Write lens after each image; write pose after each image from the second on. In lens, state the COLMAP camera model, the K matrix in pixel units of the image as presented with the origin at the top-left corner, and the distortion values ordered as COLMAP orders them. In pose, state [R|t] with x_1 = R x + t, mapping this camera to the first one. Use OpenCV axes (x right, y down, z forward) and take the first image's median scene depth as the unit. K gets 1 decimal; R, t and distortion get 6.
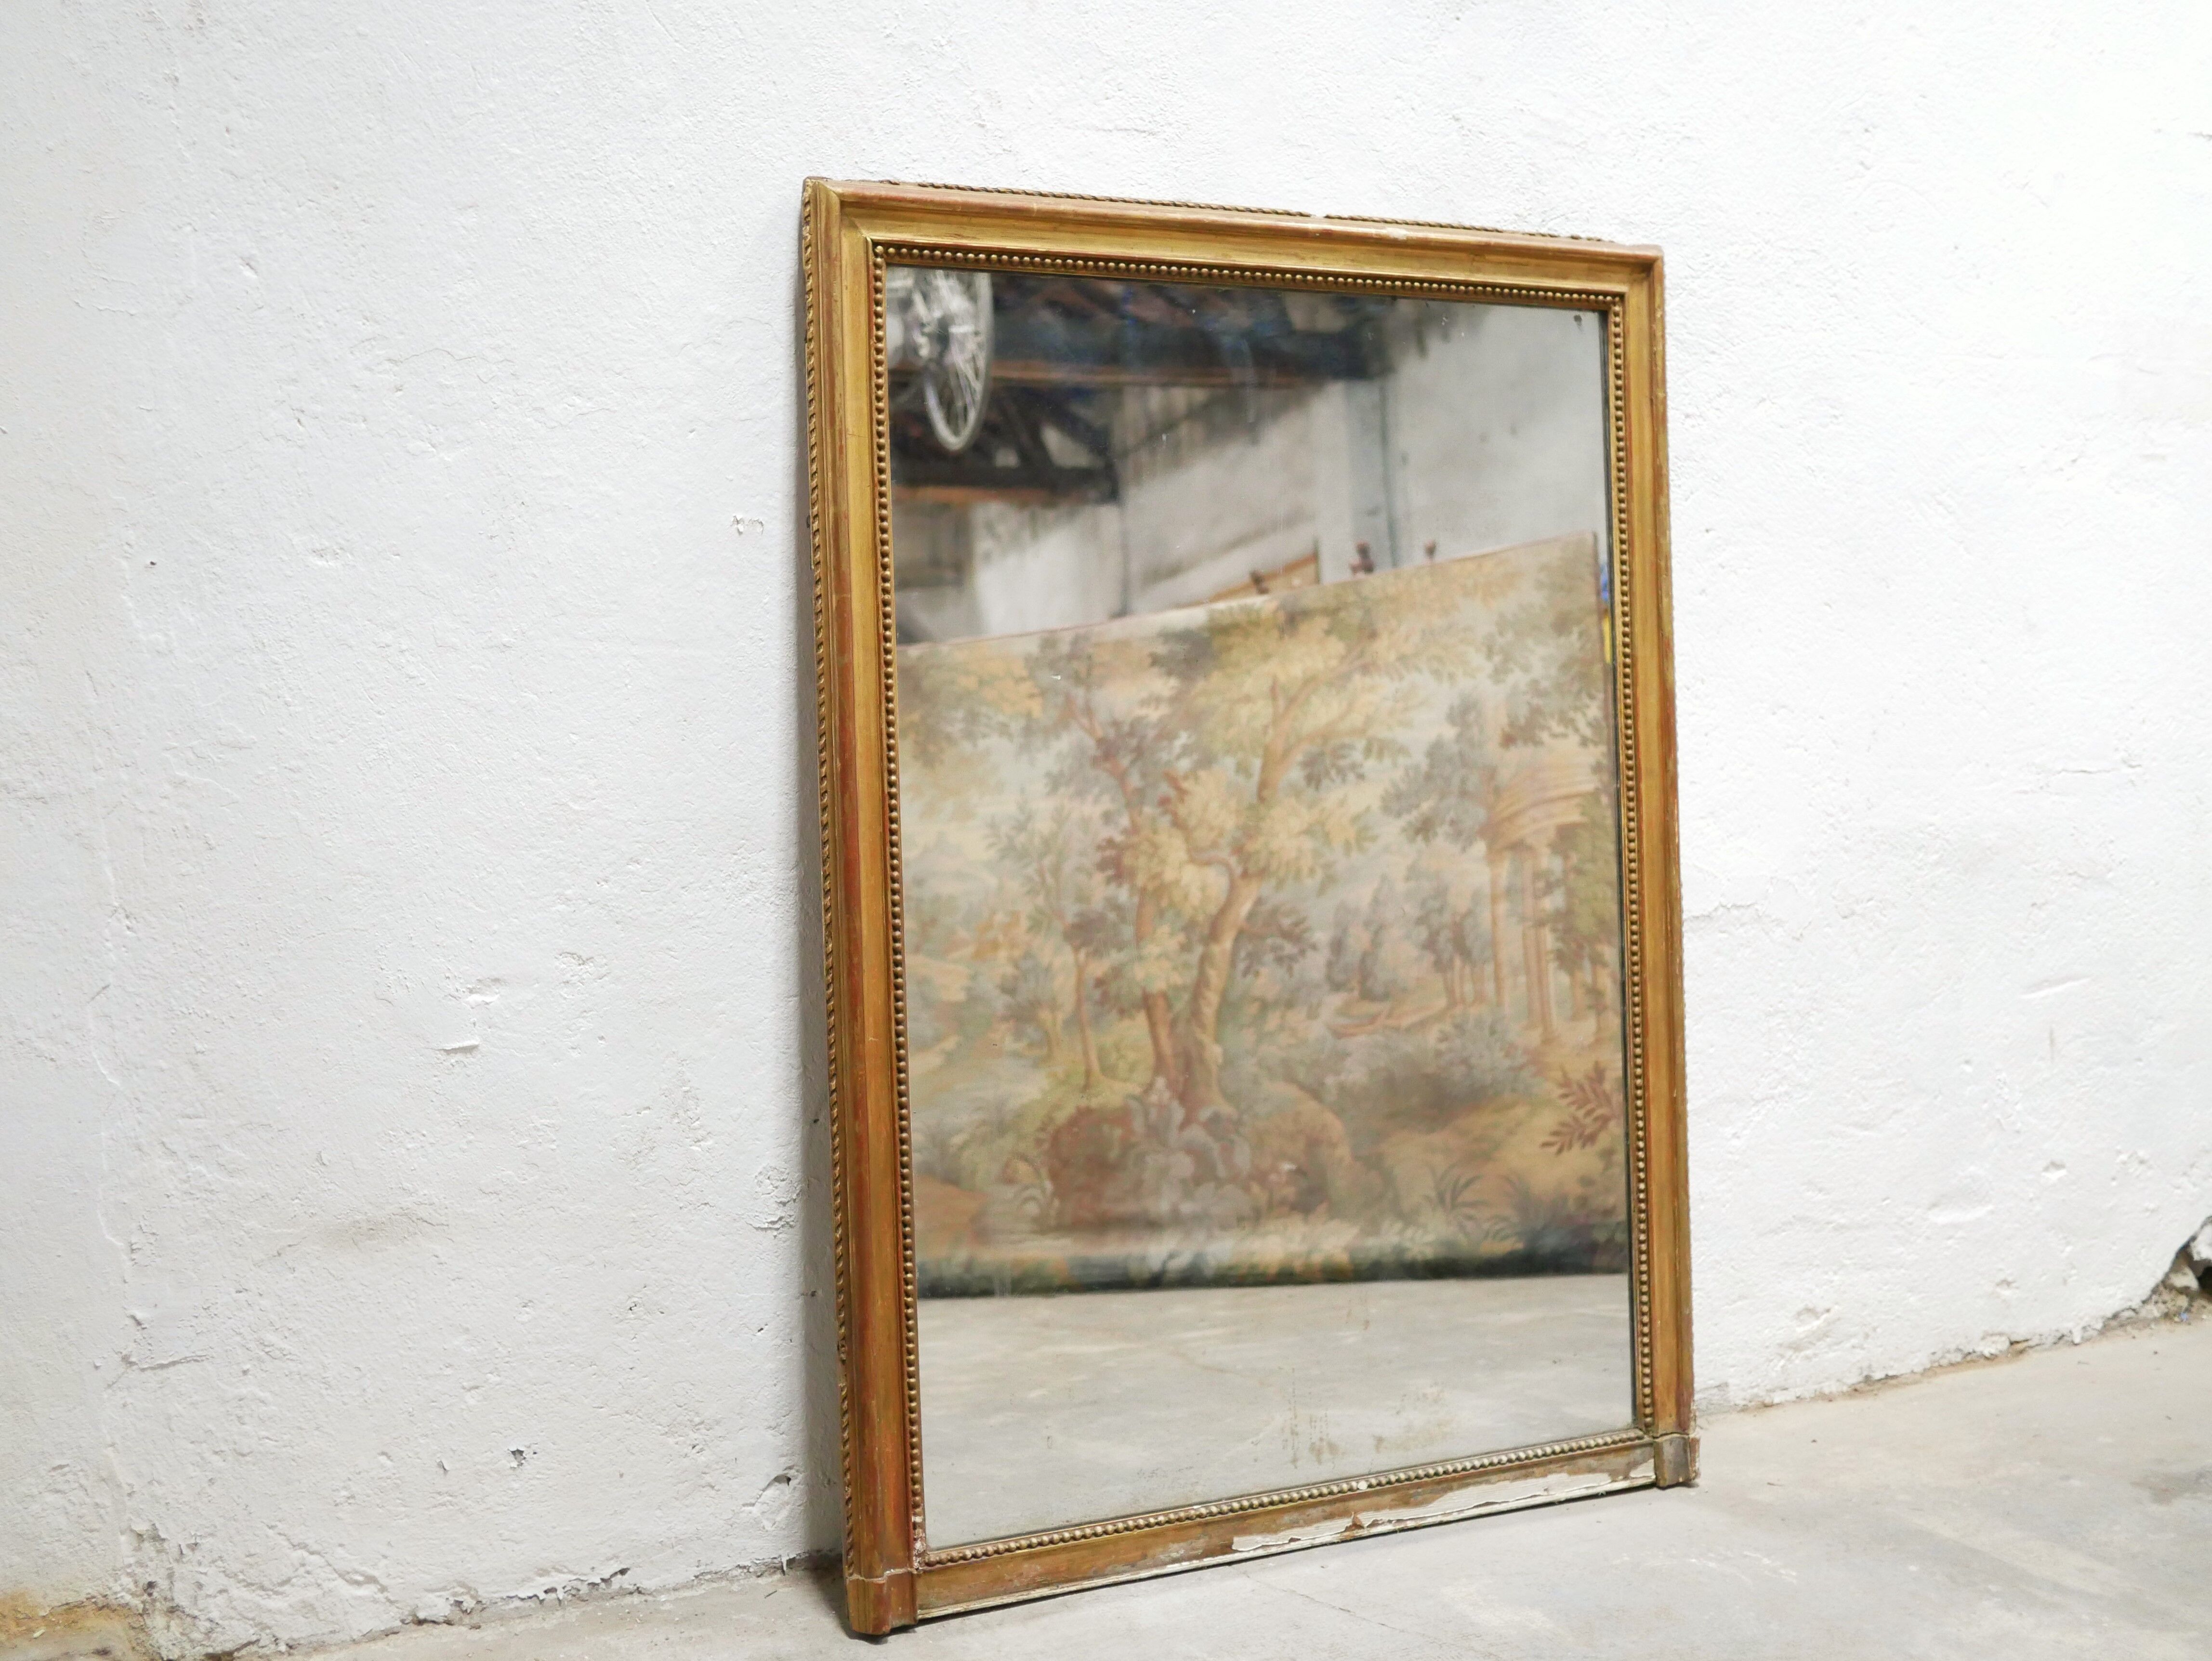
lens RADIAL K [[2538.5, 0, 1155.2], [0, 2538.5, 838.4], [0, 0, 1]] dist [-0.015386, 0.010619]
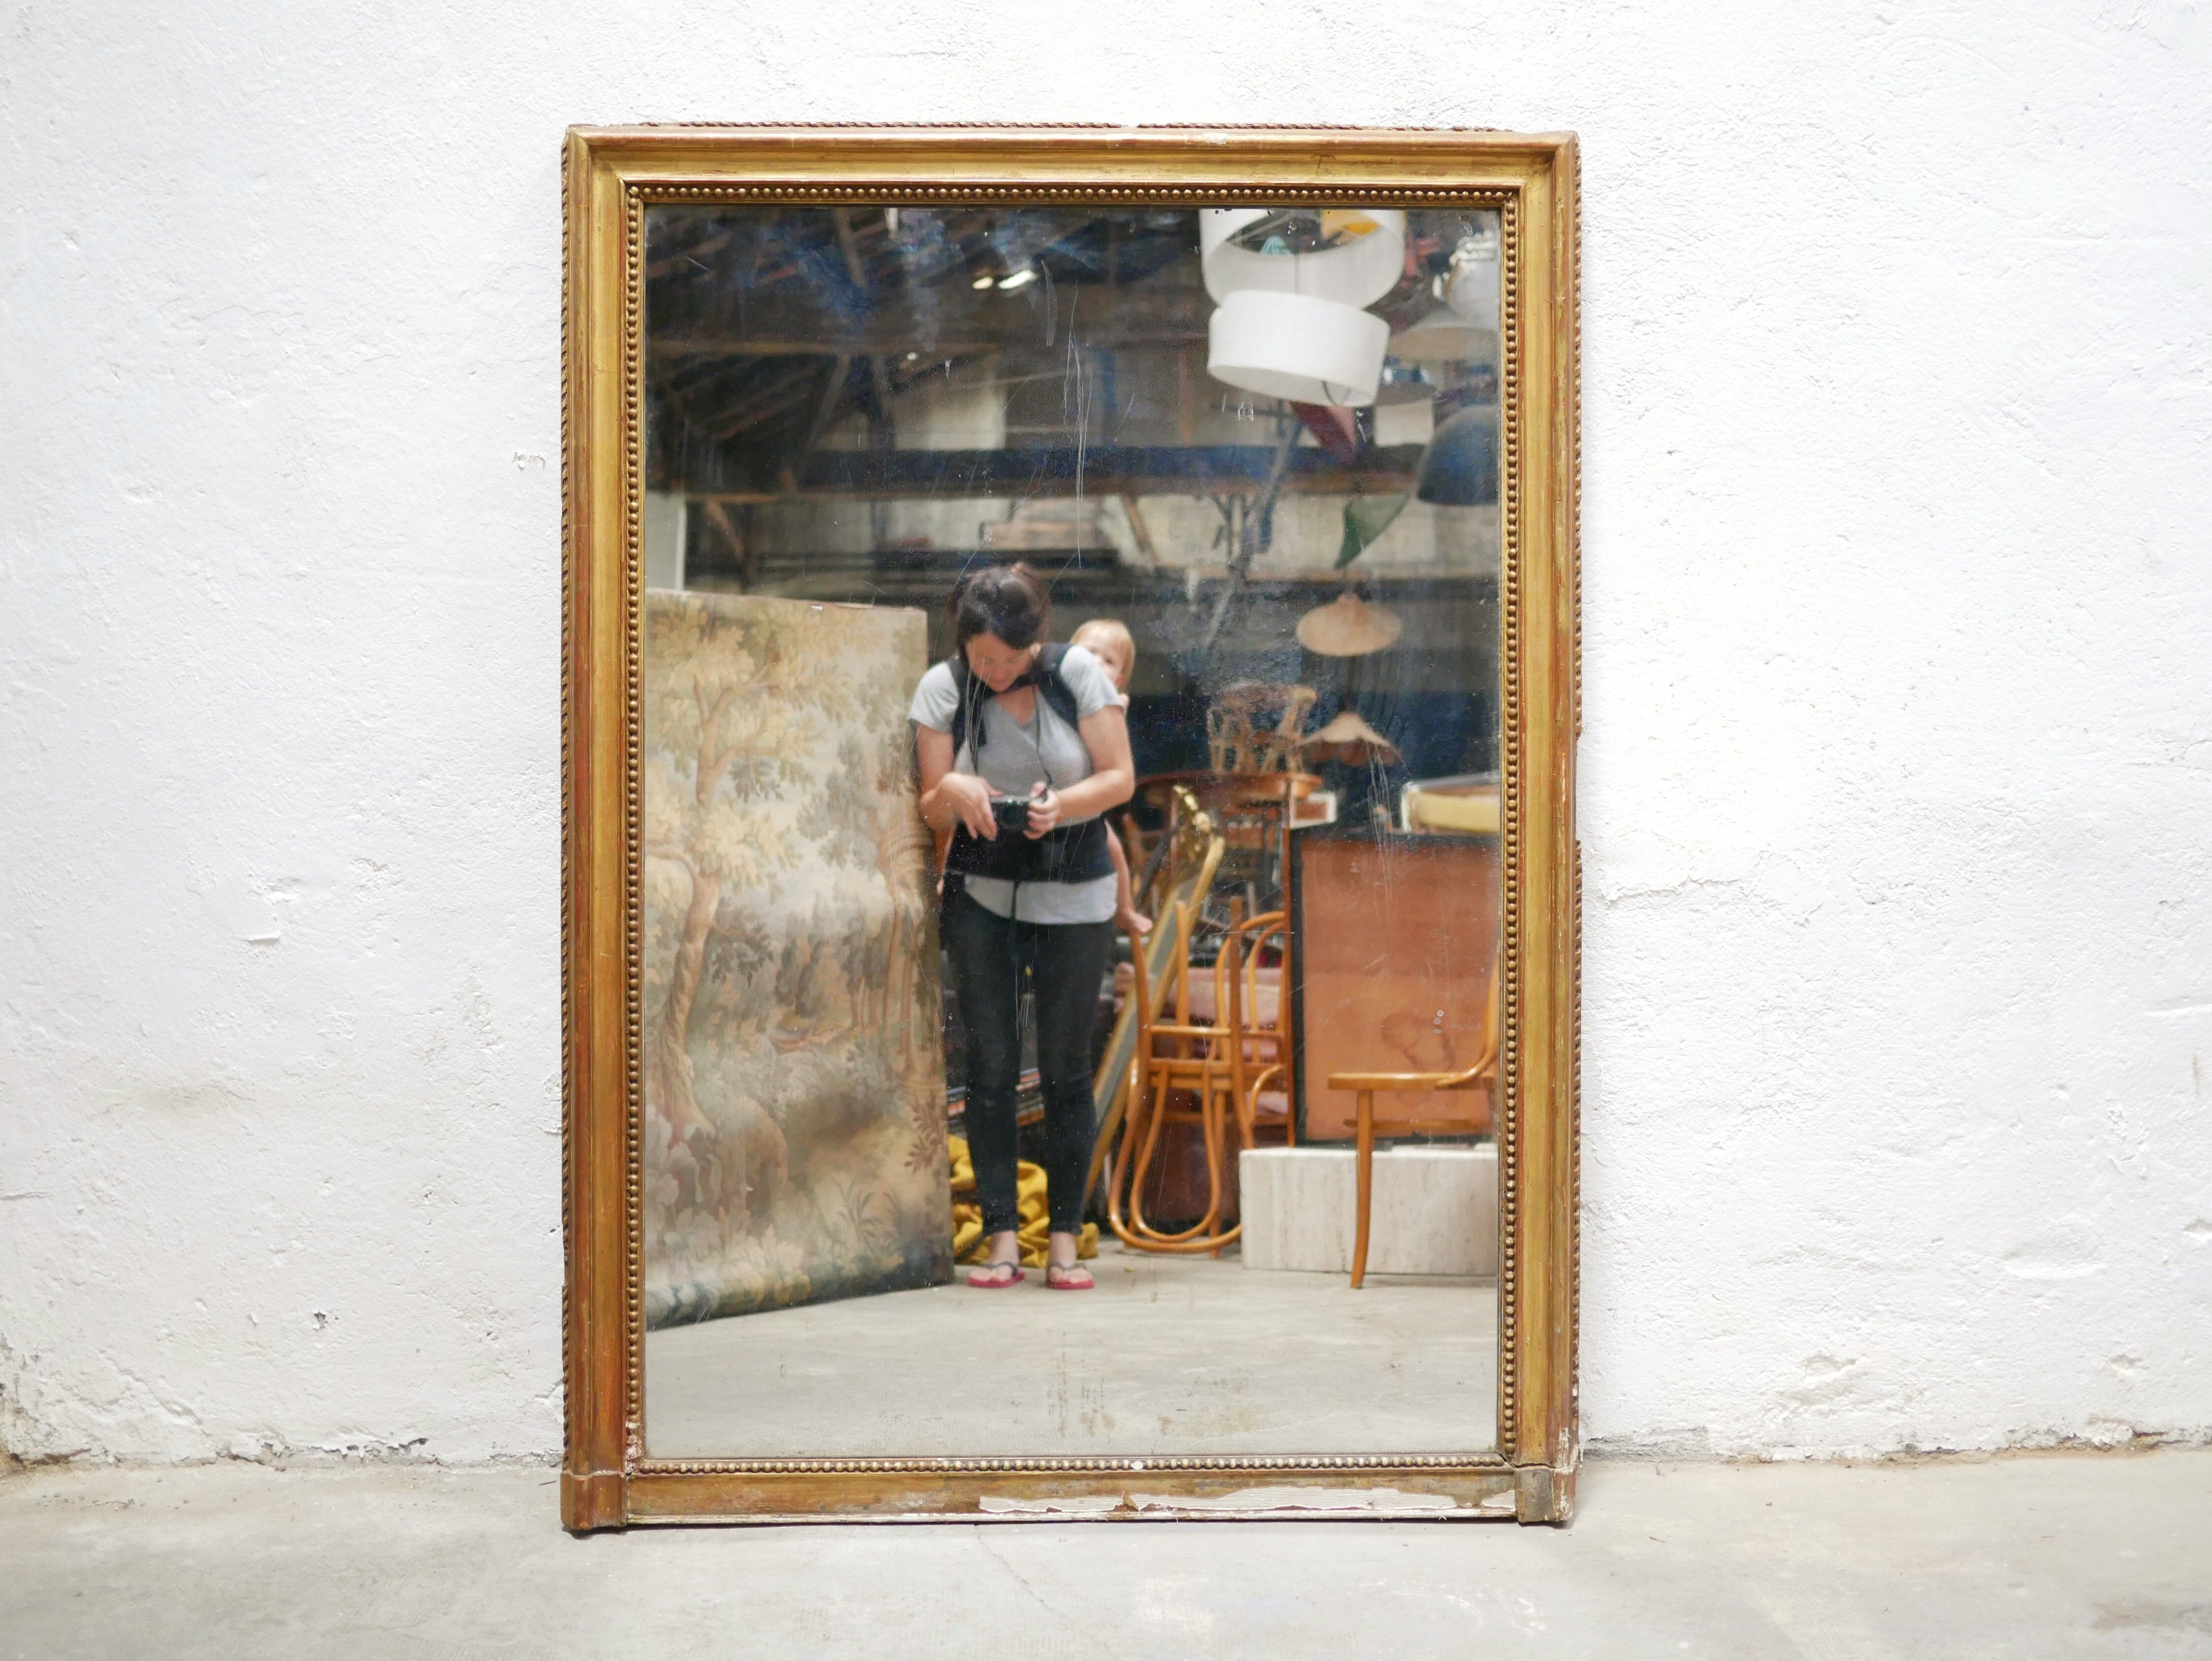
lens RADIAL K [[2588.7, 0, 1091.9], [0, 2588.7, 841.2], [0, 0, 1]] dist [-0.014411, 0.004425]
pose [[0.908177, 0.036455, -0.416996, 0.480994], [-0.037374, 0.999284, 0.005964, 0.018066], [0.416915, 0.010169, 0.908889, 0.118433]]
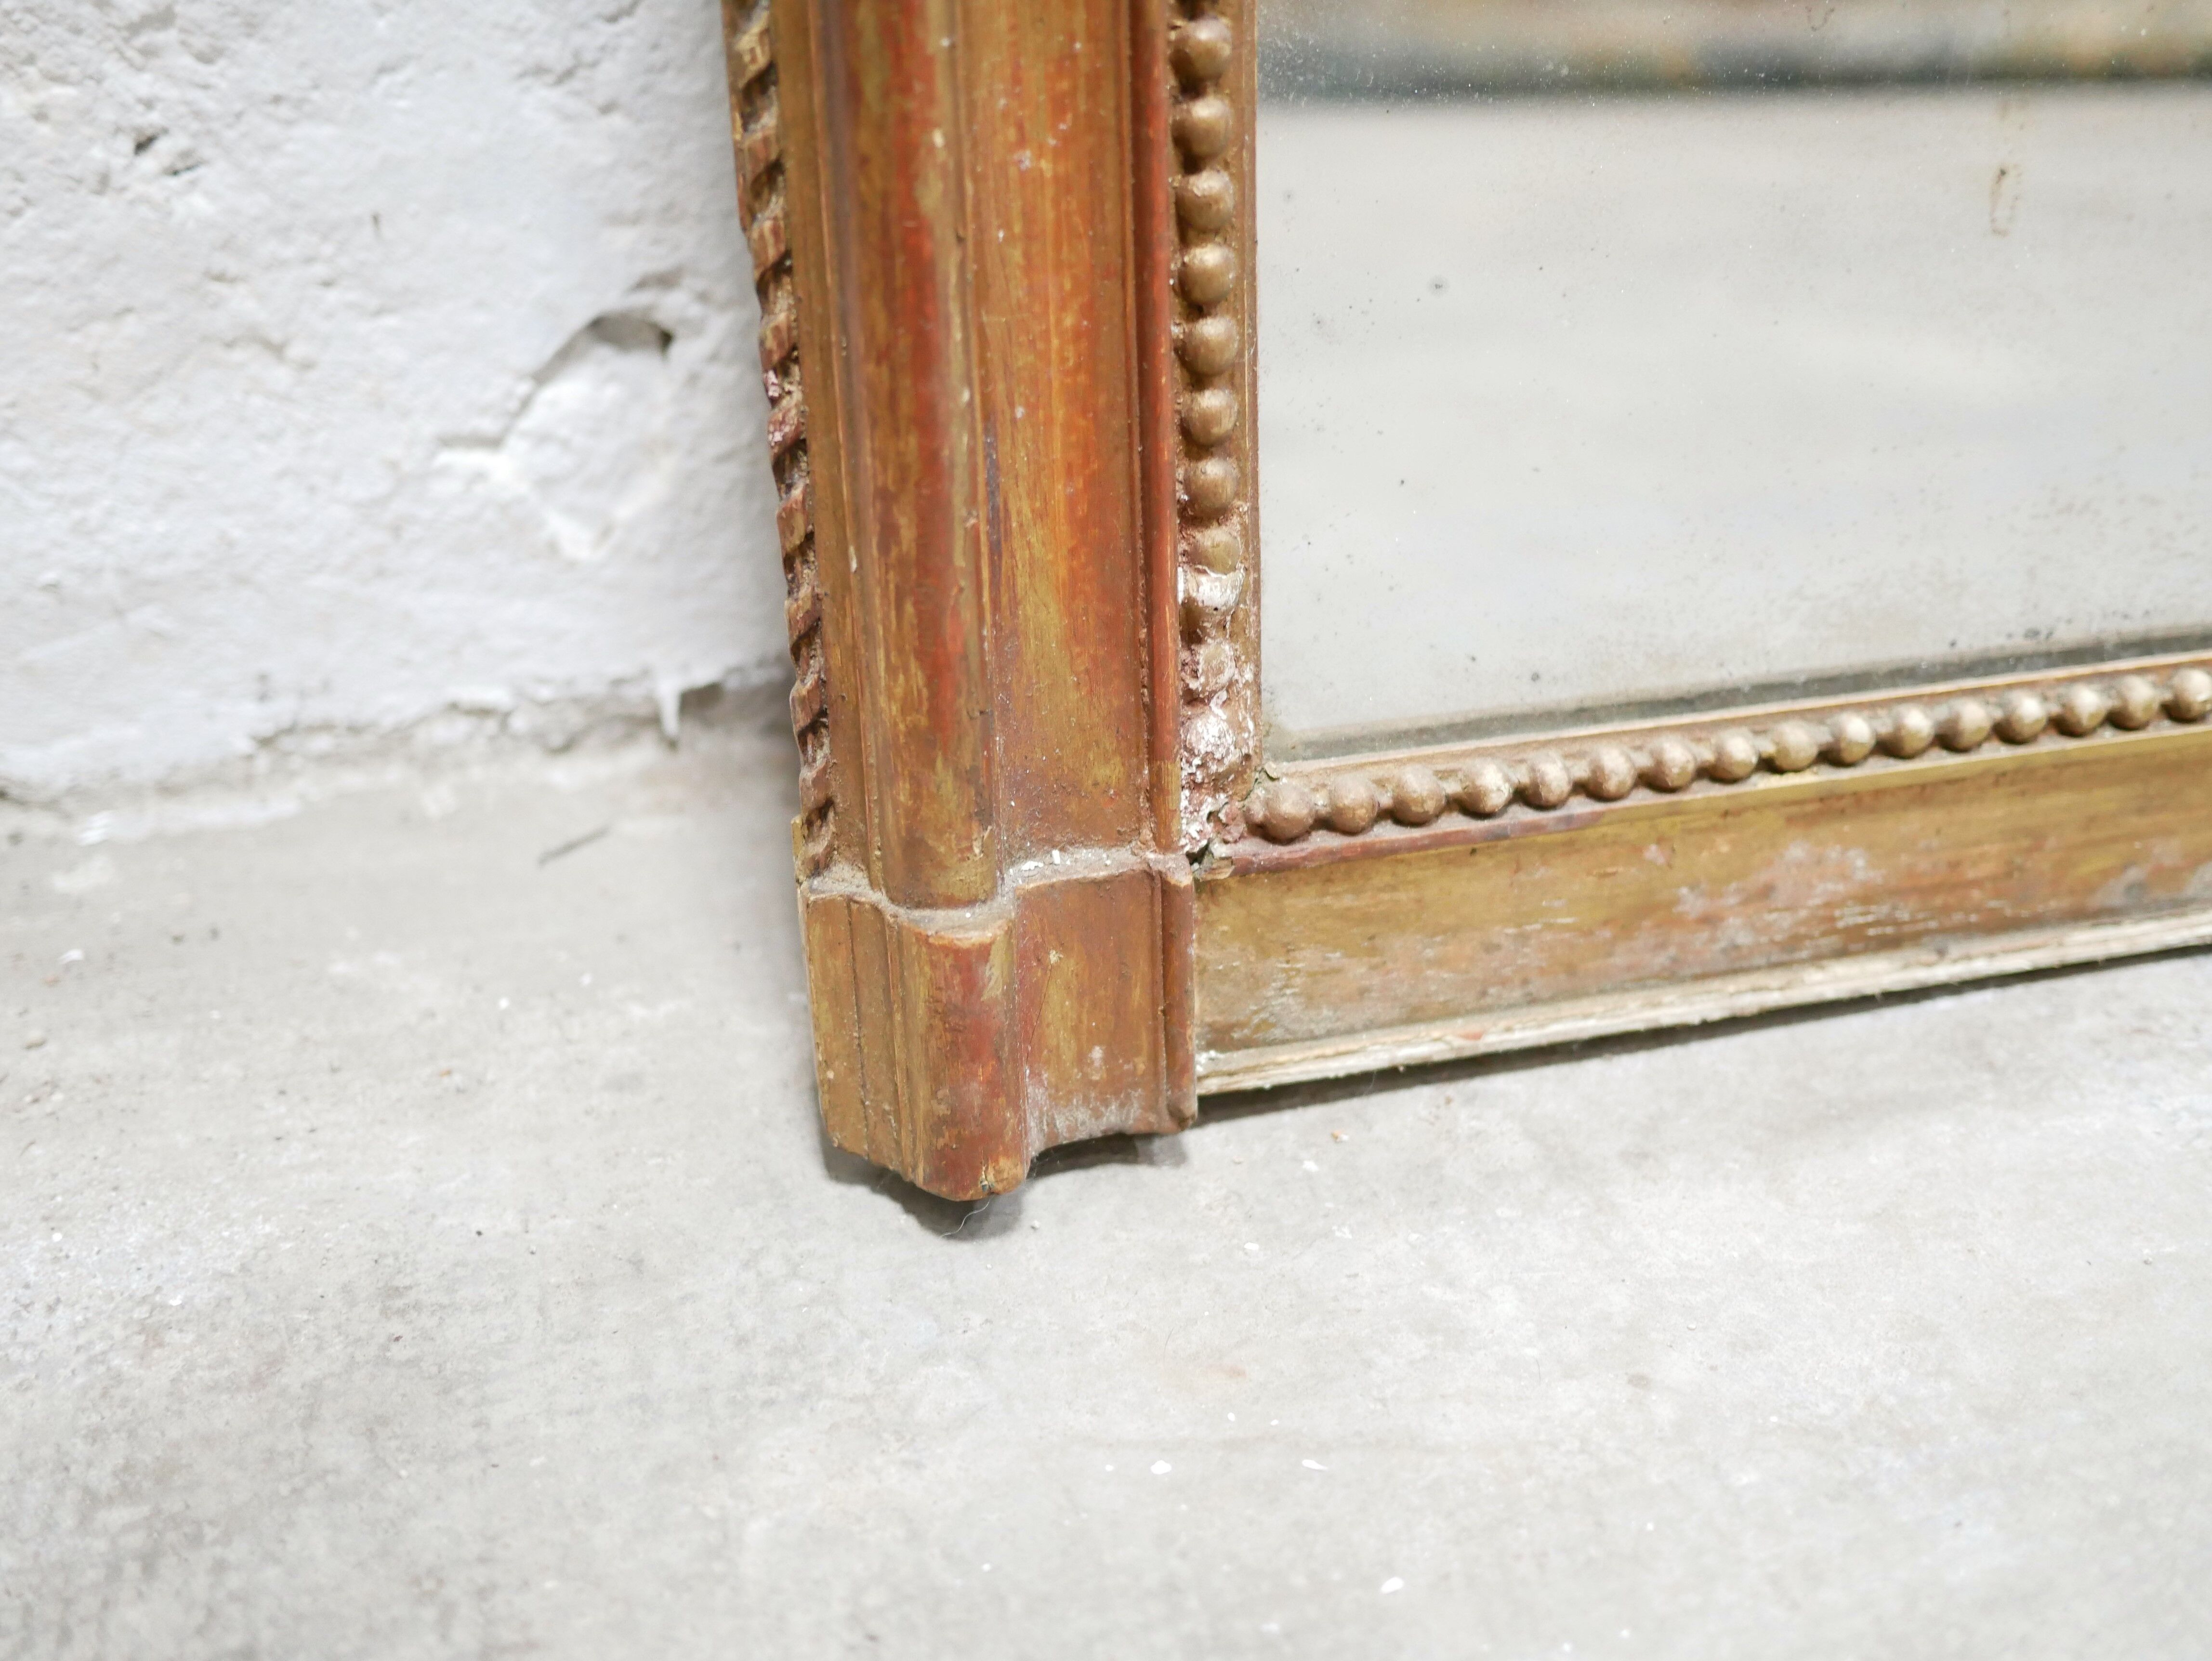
lens RADIAL K [[2551.3, 0, 1106.0], [0, 2551.3, 830.5], [0, 0, 1]] dist [-0.030512, 0.044990]
pose [[0.974380, 0.093655, -0.204480, -0.060926], [-0.004337, 0.916830, 0.399254, 0.205576], [0.224866, -0.388138, 0.893747, 0.801694]]
